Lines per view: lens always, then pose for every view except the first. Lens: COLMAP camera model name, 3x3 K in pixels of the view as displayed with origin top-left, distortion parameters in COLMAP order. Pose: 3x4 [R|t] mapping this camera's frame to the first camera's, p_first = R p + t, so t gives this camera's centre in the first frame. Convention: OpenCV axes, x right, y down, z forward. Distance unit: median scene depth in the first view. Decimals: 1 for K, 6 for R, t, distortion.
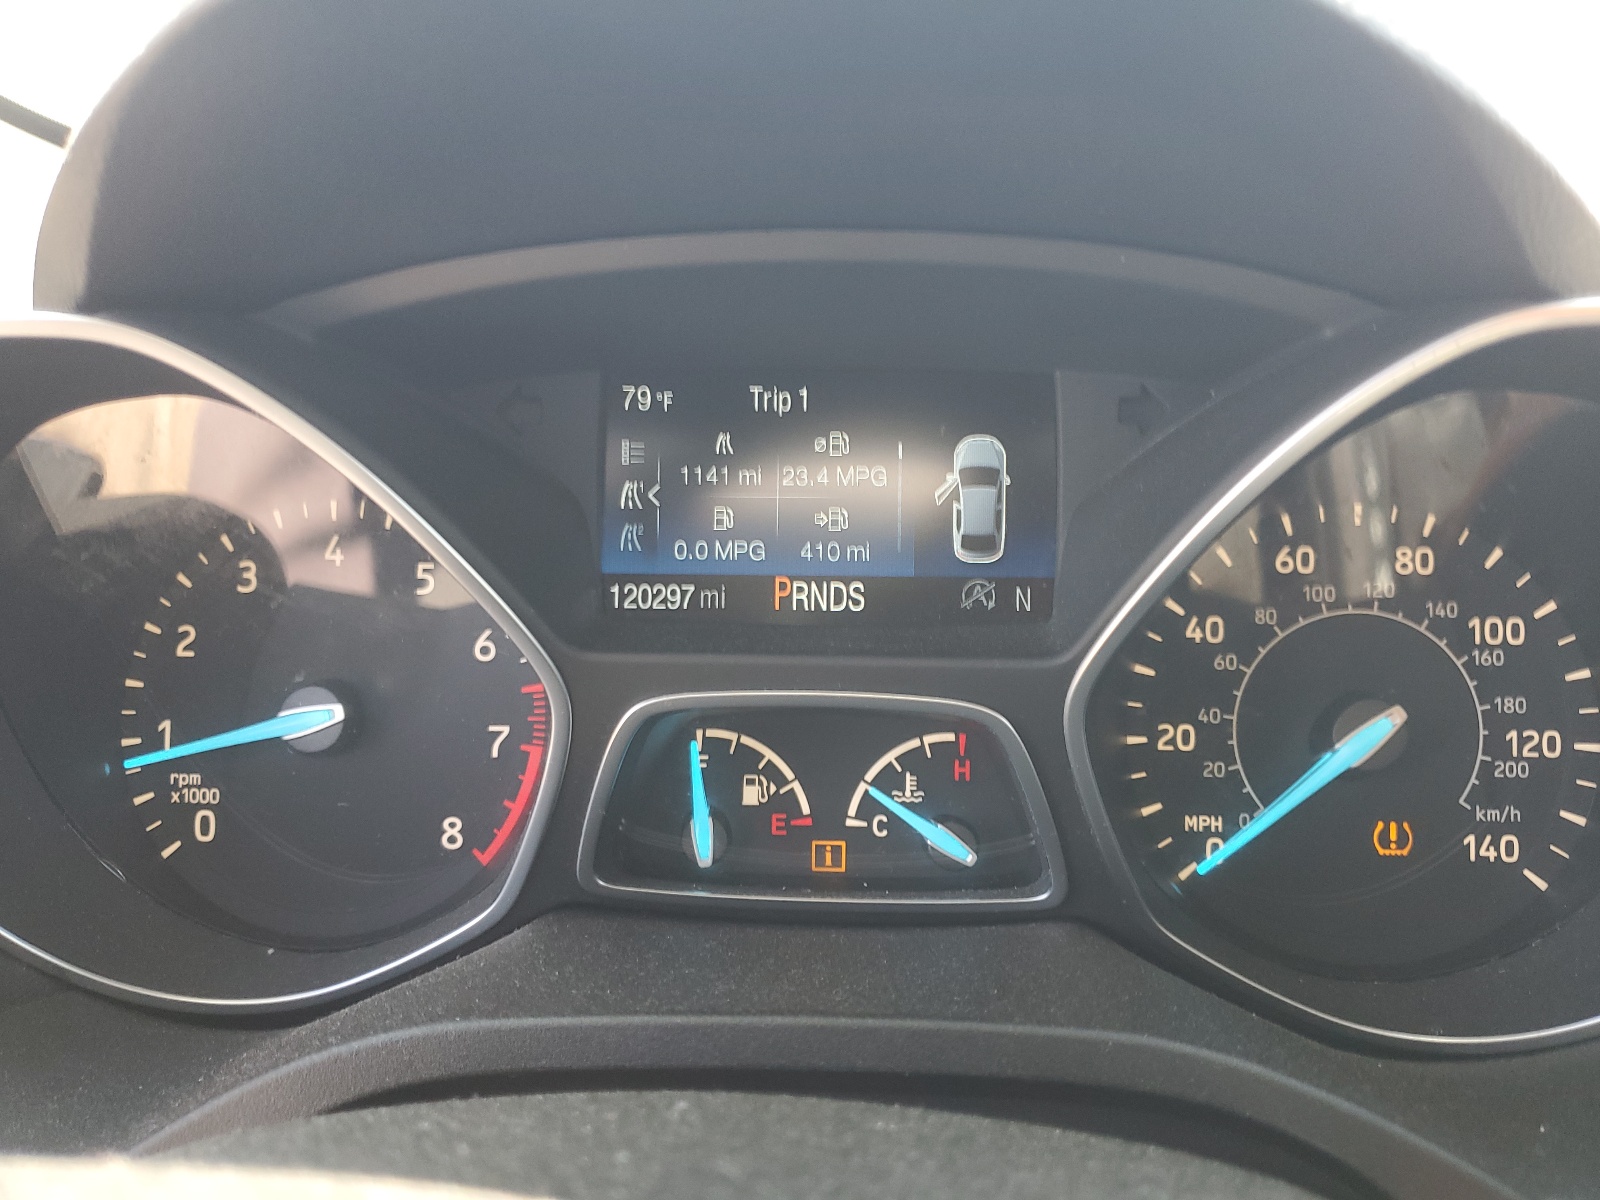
lens RADIAL K [[1202.6, 0, 799.0], [0, 1202.6, 597.7], [0, 0, 1]] dist [0.005701, 0.000862]
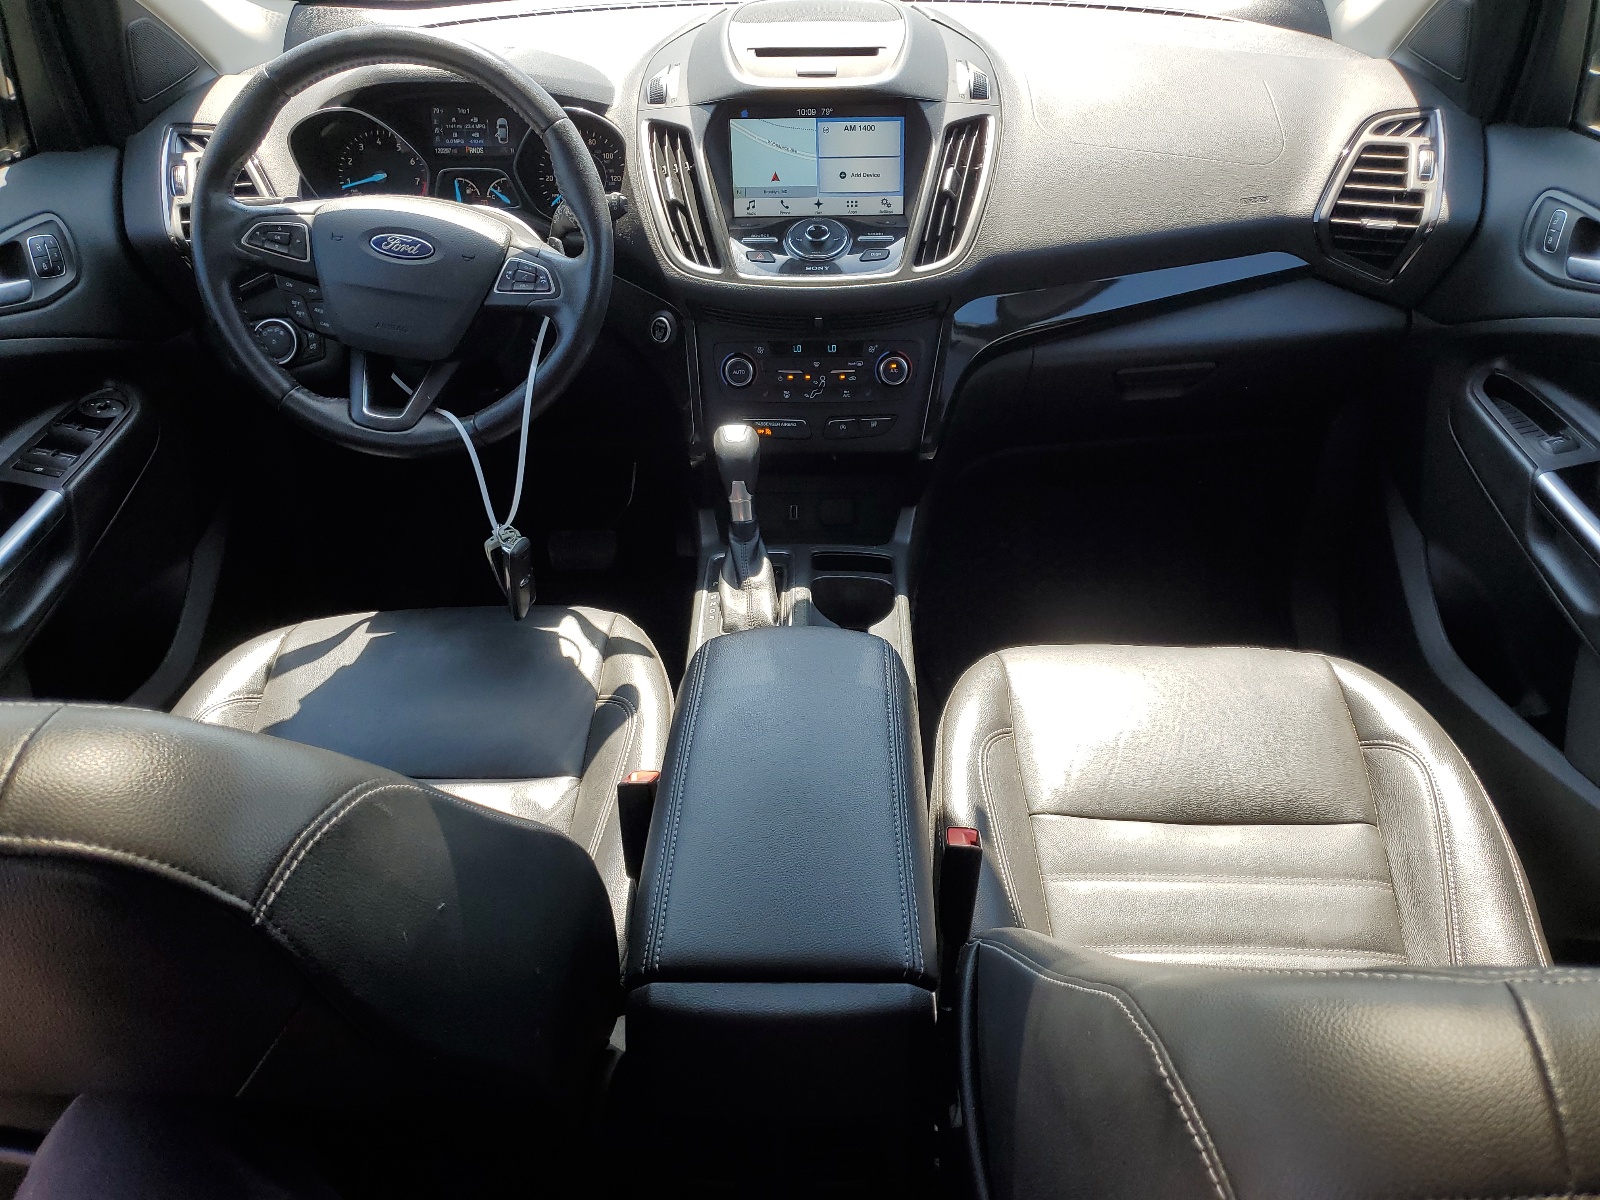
lens RADIAL K [[1202.6, 0, 805.1], [0, 1202.6, 599.9], [0, 0, 1]] dist [0.005701, 0.000862]
pose [[0.992807, -0.054307, 0.106699, 0.773836], [0.013468, 0.936208, 0.351189, 0.009646], [-0.118964, -0.347226, 0.930205, -4.742191]]
